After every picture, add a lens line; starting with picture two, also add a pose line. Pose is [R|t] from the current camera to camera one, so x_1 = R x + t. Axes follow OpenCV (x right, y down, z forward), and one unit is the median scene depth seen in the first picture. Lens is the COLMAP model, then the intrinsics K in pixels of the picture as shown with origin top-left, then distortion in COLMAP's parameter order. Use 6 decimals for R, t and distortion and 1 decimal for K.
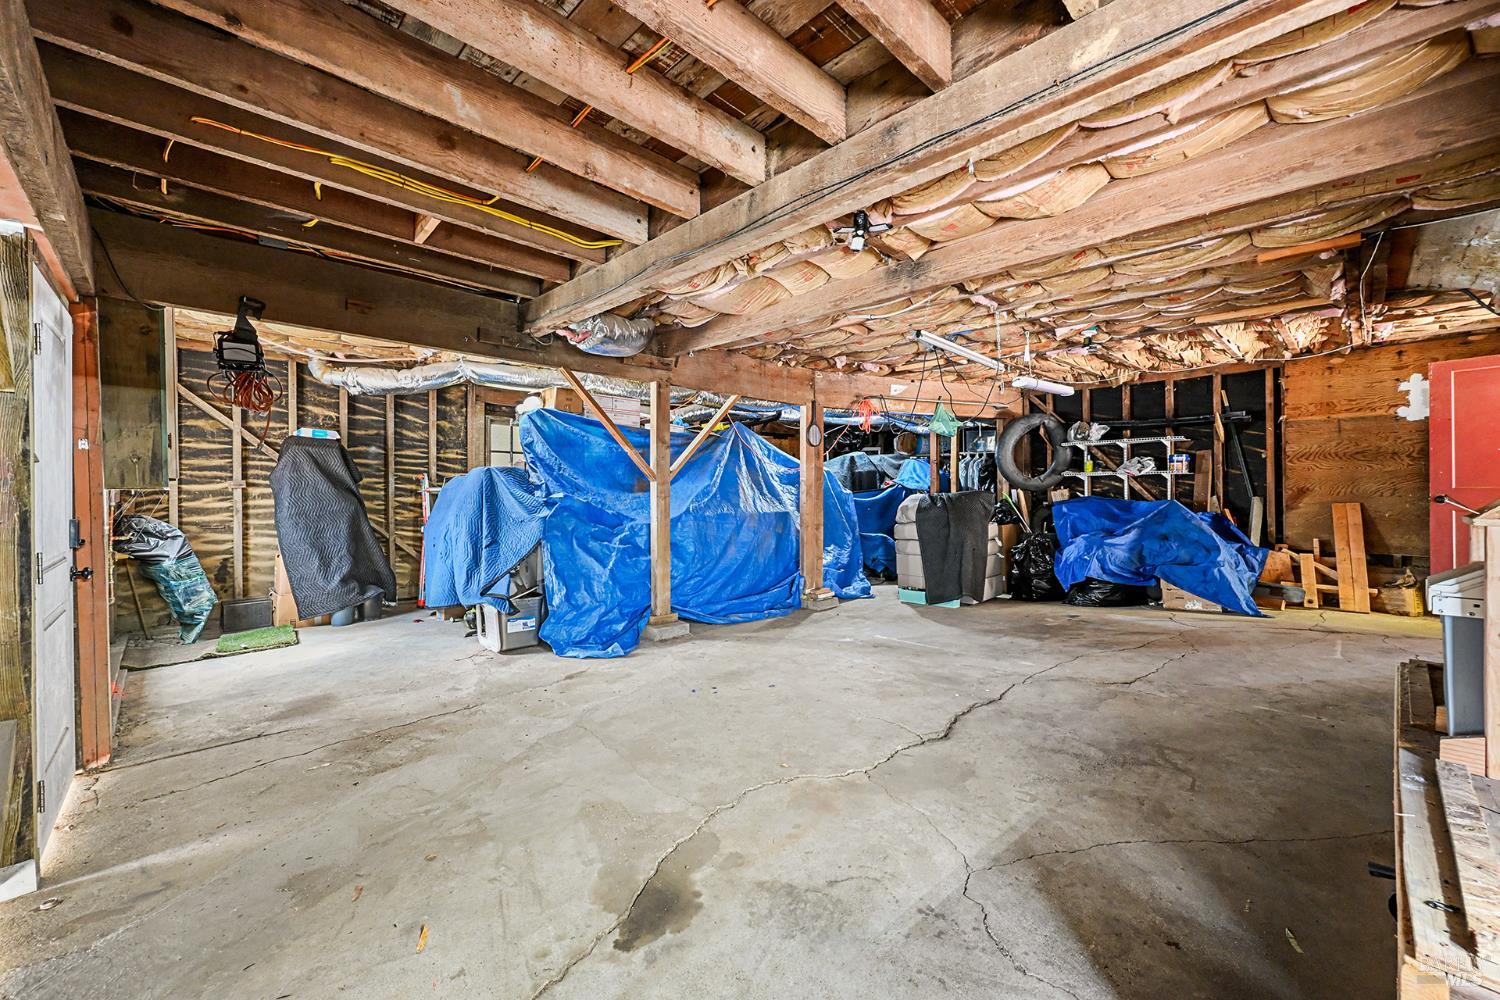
lens RADIAL K [[596.3, 0, 748.1], [0, 596.3, 497.8], [0, 0, 1]] dist [-0.000006, -0.000190]
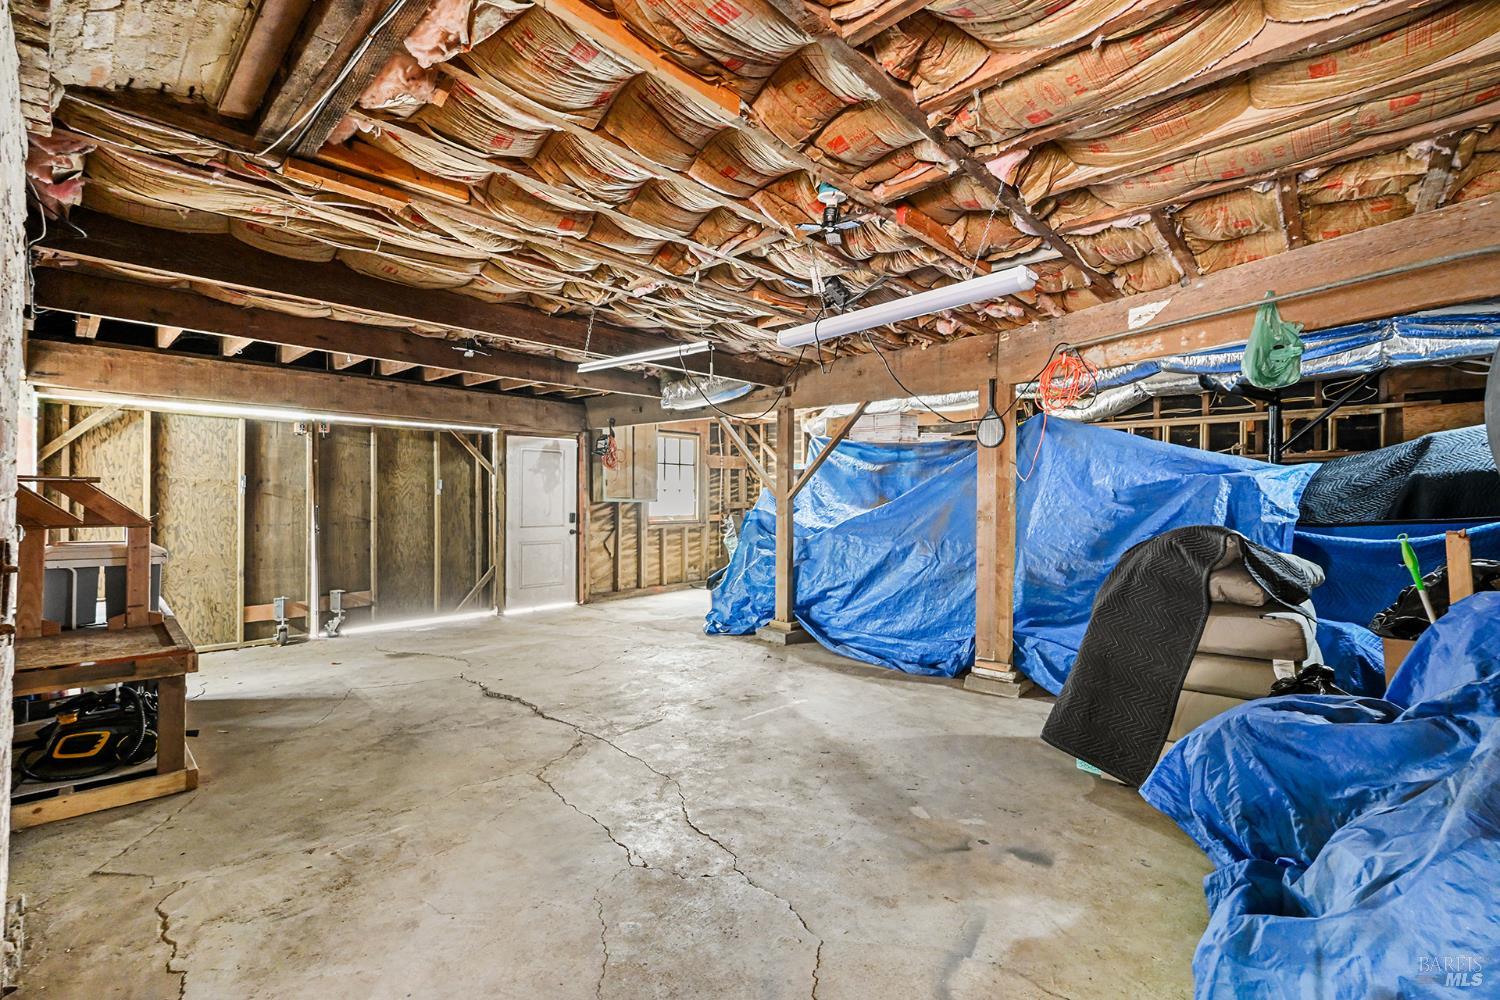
lens RADIAL K [[638.8, 0, 750.5], [0, 638.8, 497.4], [0, 0, 1]] dist [-0.001272, -0.000033]
pose [[0.057038, 0.004102, -0.998364, 1.837465], [-0.010365, 0.999940, 0.003516, -0.062160], [0.998318, 0.010148, 0.057077, 1.528670]]
